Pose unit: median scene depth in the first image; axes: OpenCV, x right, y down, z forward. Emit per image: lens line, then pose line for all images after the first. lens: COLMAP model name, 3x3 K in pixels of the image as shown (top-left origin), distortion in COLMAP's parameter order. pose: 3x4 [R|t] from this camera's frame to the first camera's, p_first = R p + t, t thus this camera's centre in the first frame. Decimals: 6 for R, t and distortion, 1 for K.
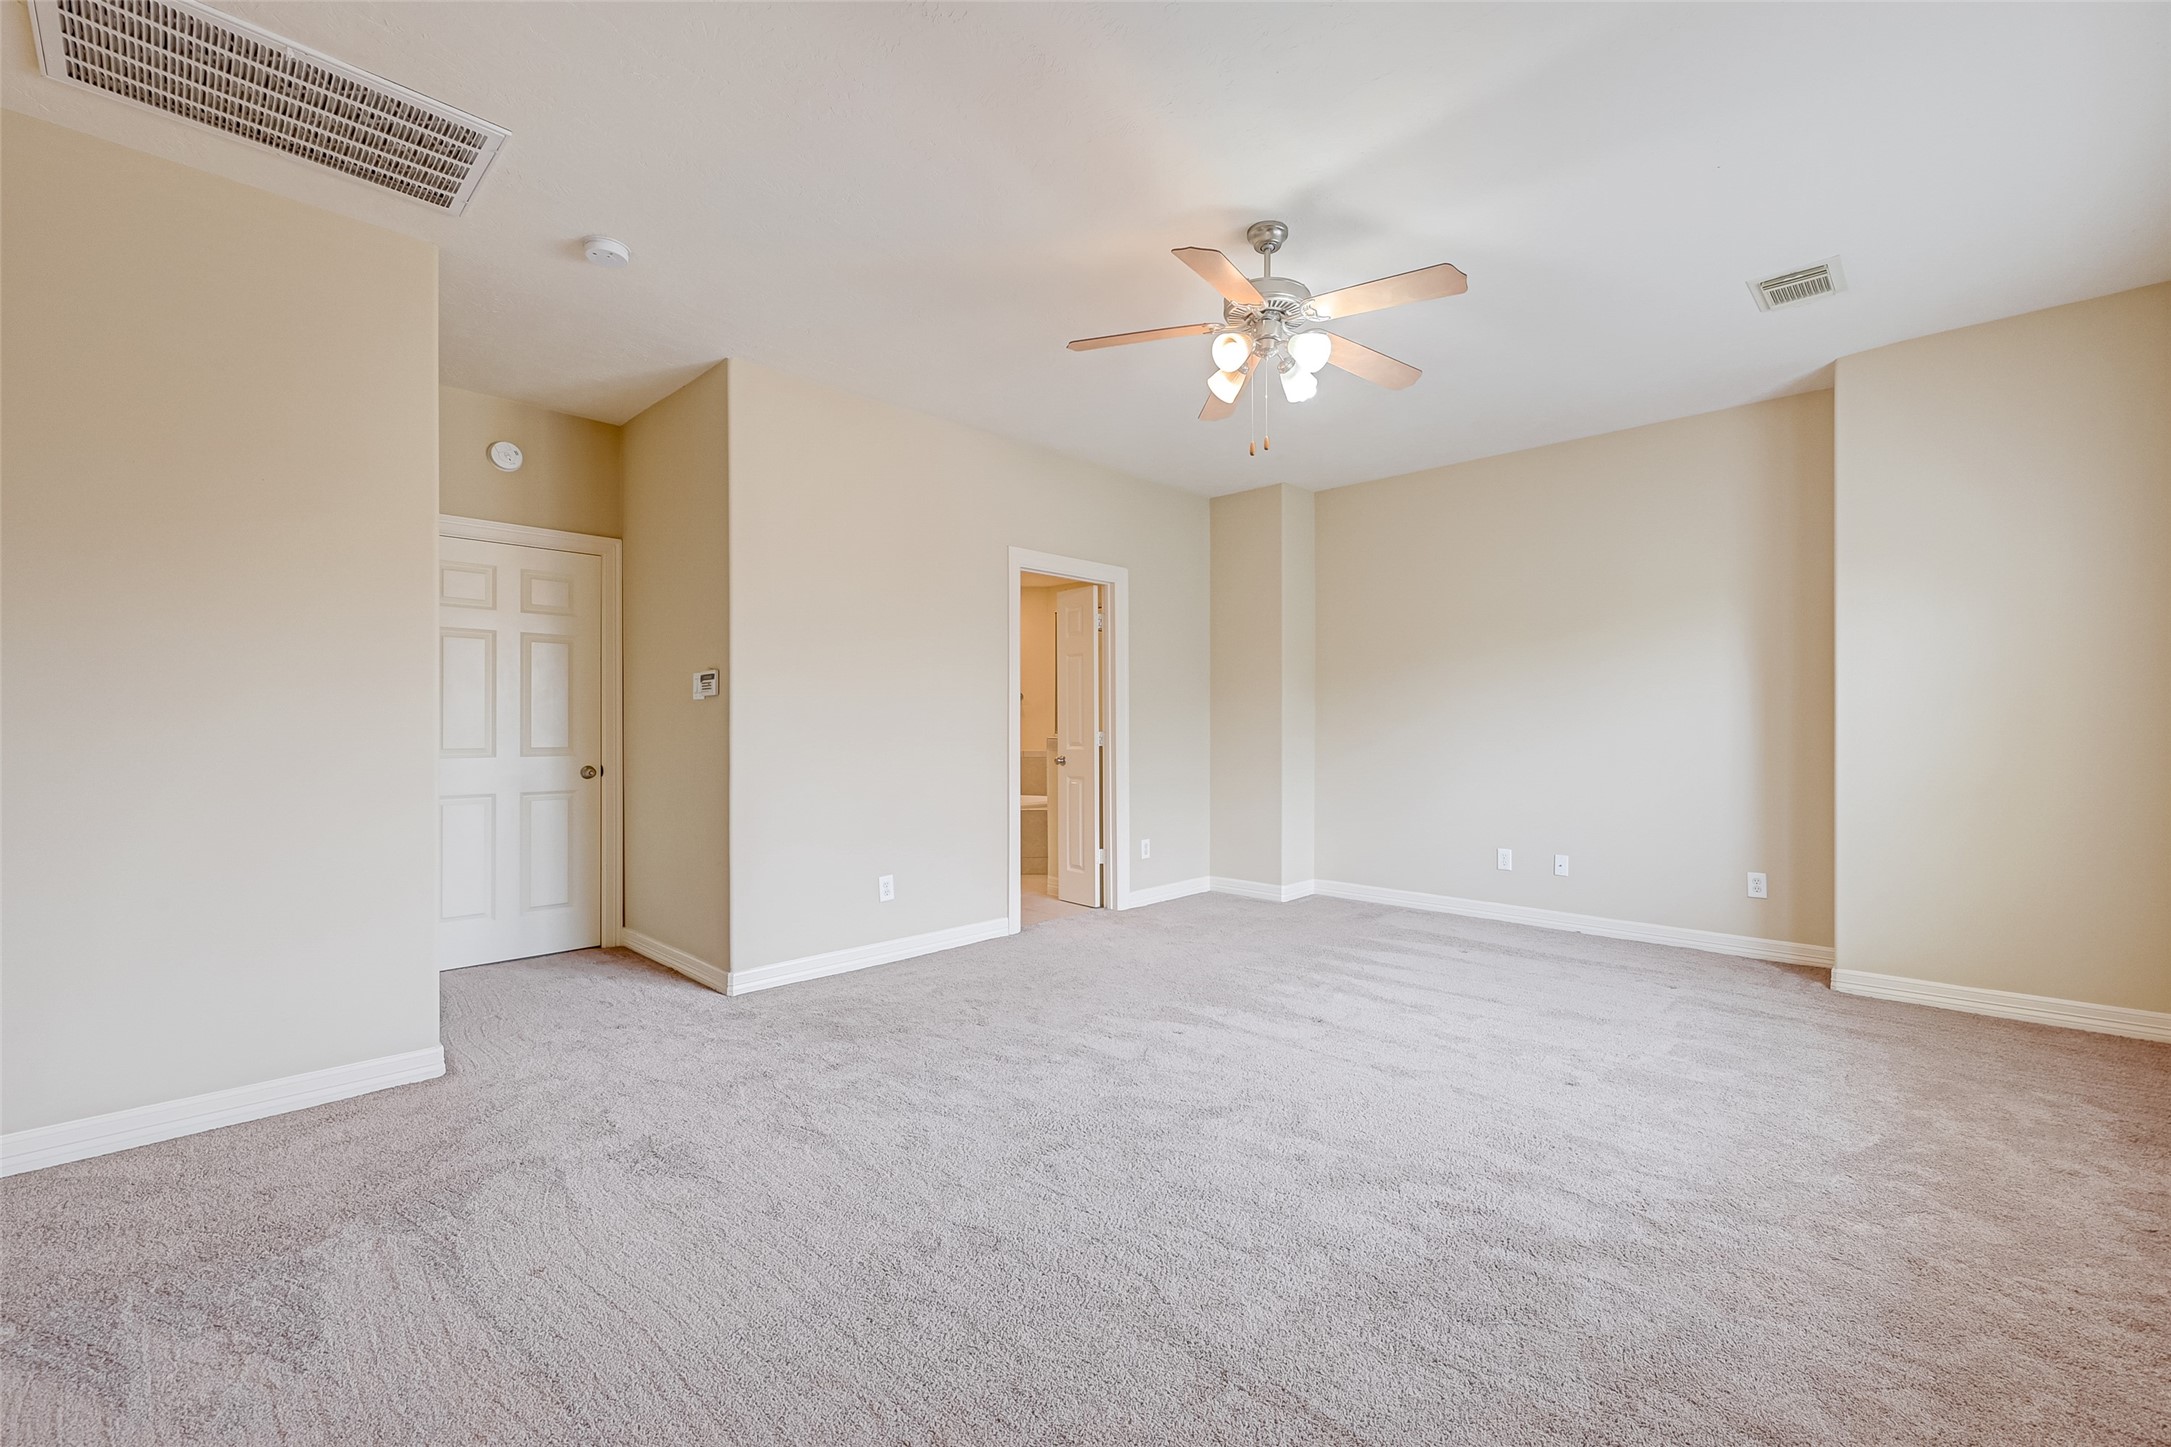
lens RADIAL K [[882.9, 0, 1063.7], [0, 882.9, 722.6], [0, 0, 1]] dist [-0.001427, -0.000320]
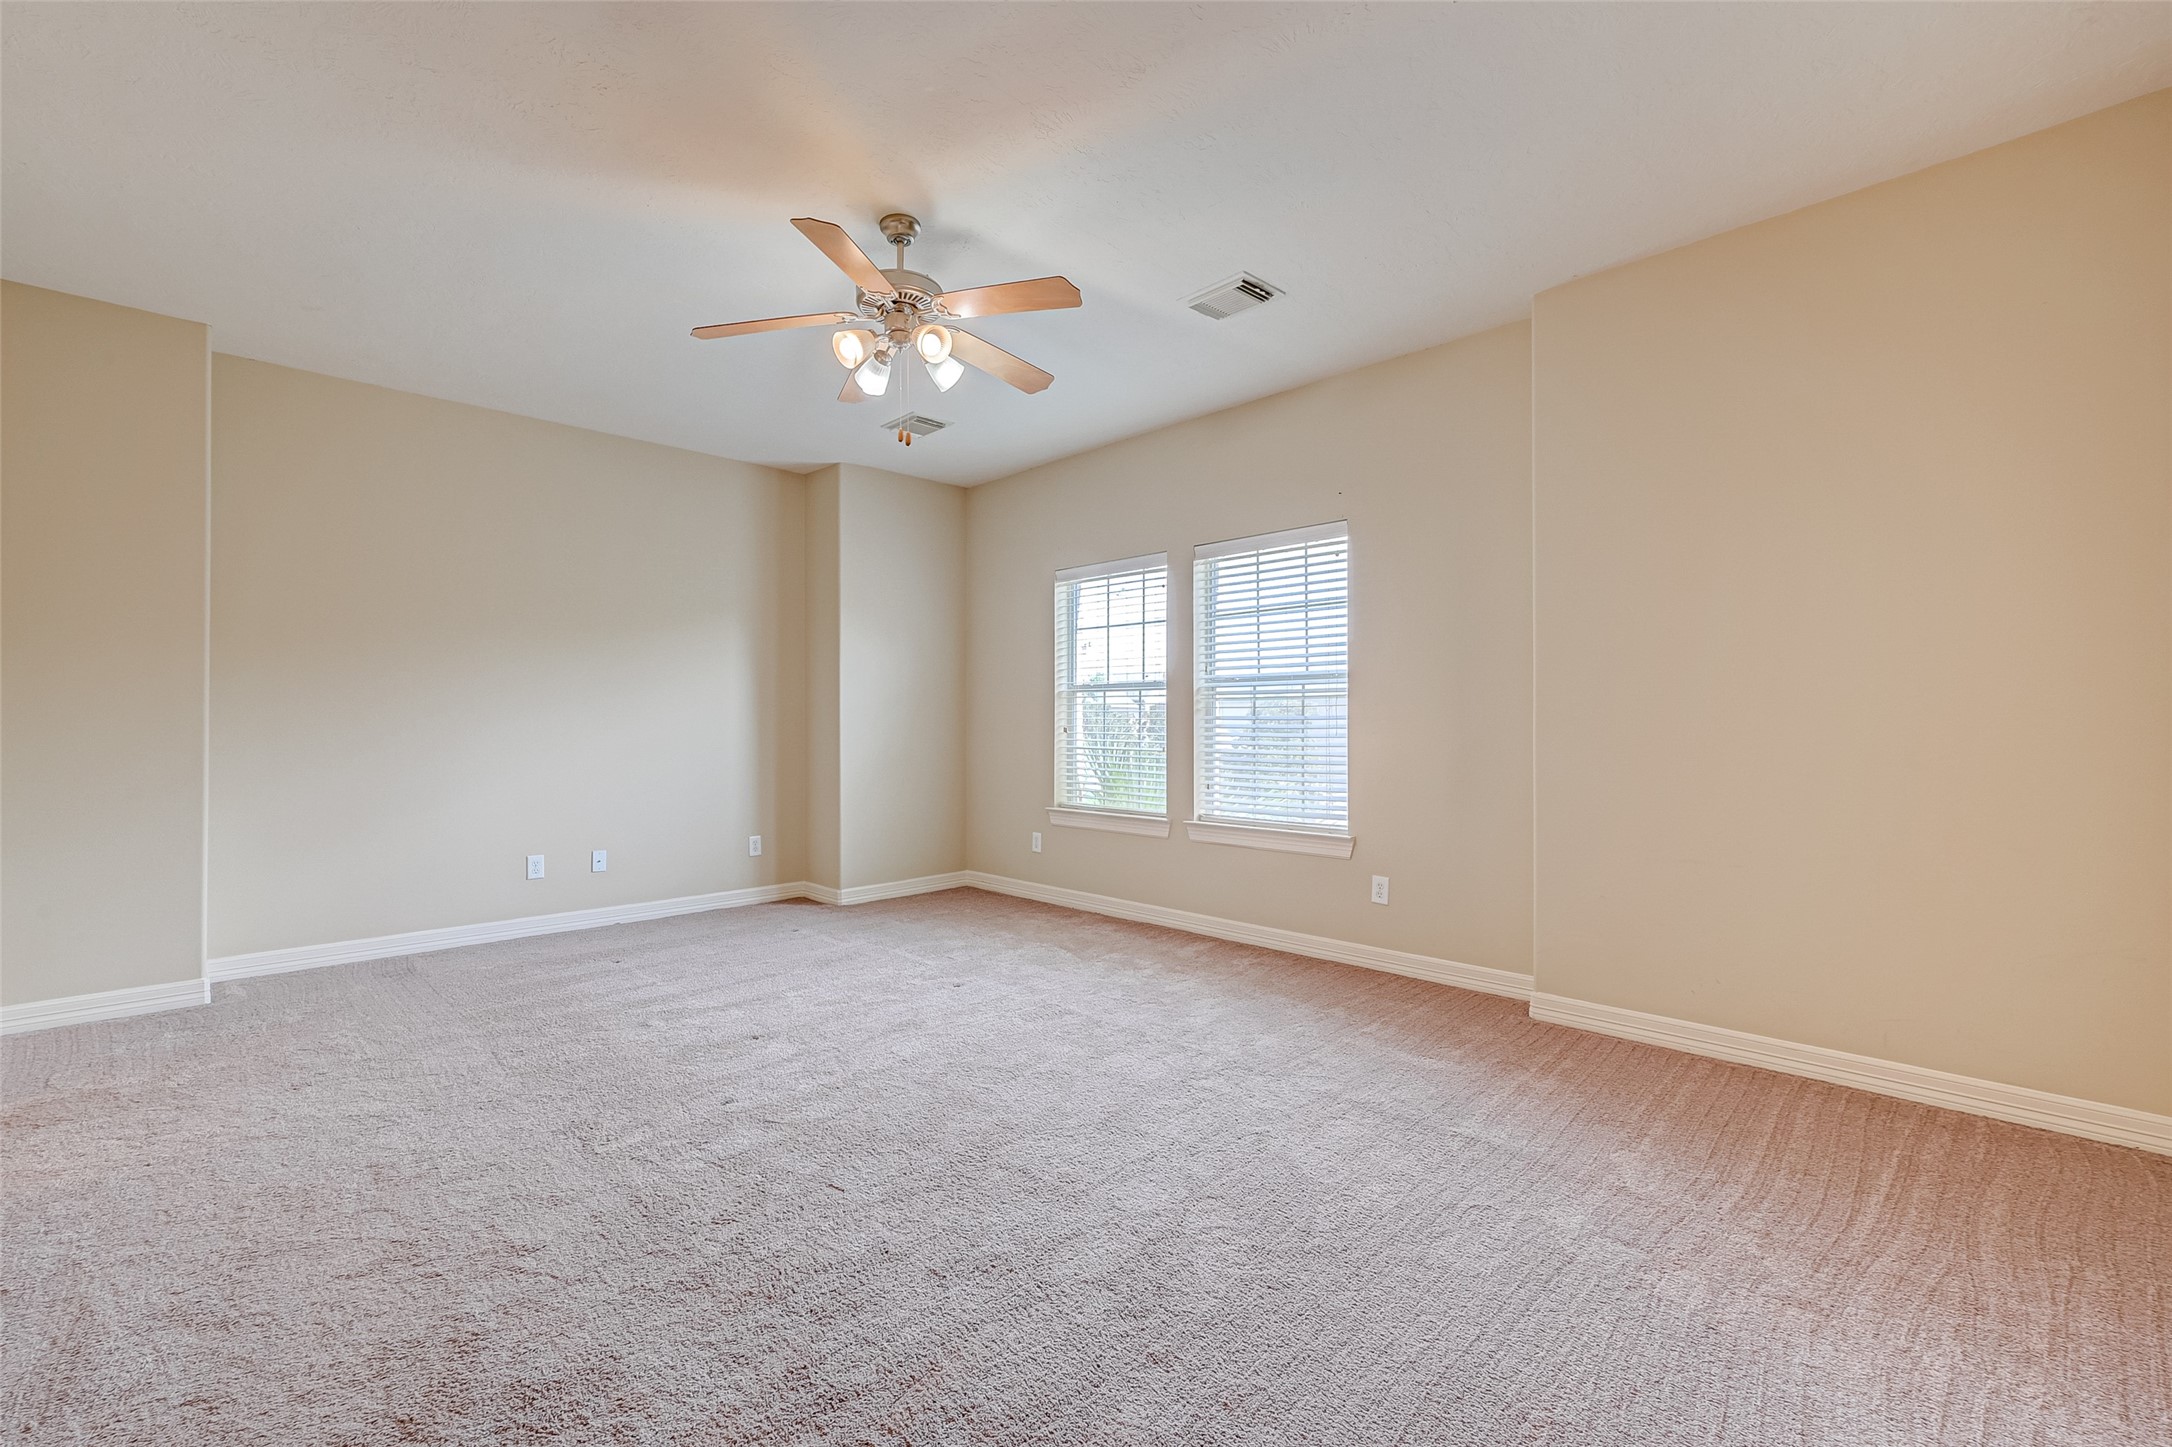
lens RADIAL K [[936.5, 0, 1086.0], [0, 936.5, 723.5], [0, 0, 1]] dist [0.001287, 0.000038]
pose [[-0.000326, -0.002289, 0.999997, -0.623750], [-0.003201, 0.999992, 0.002288, 0.005103], [-0.999995, -0.003200, -0.000333, 0.589831]]
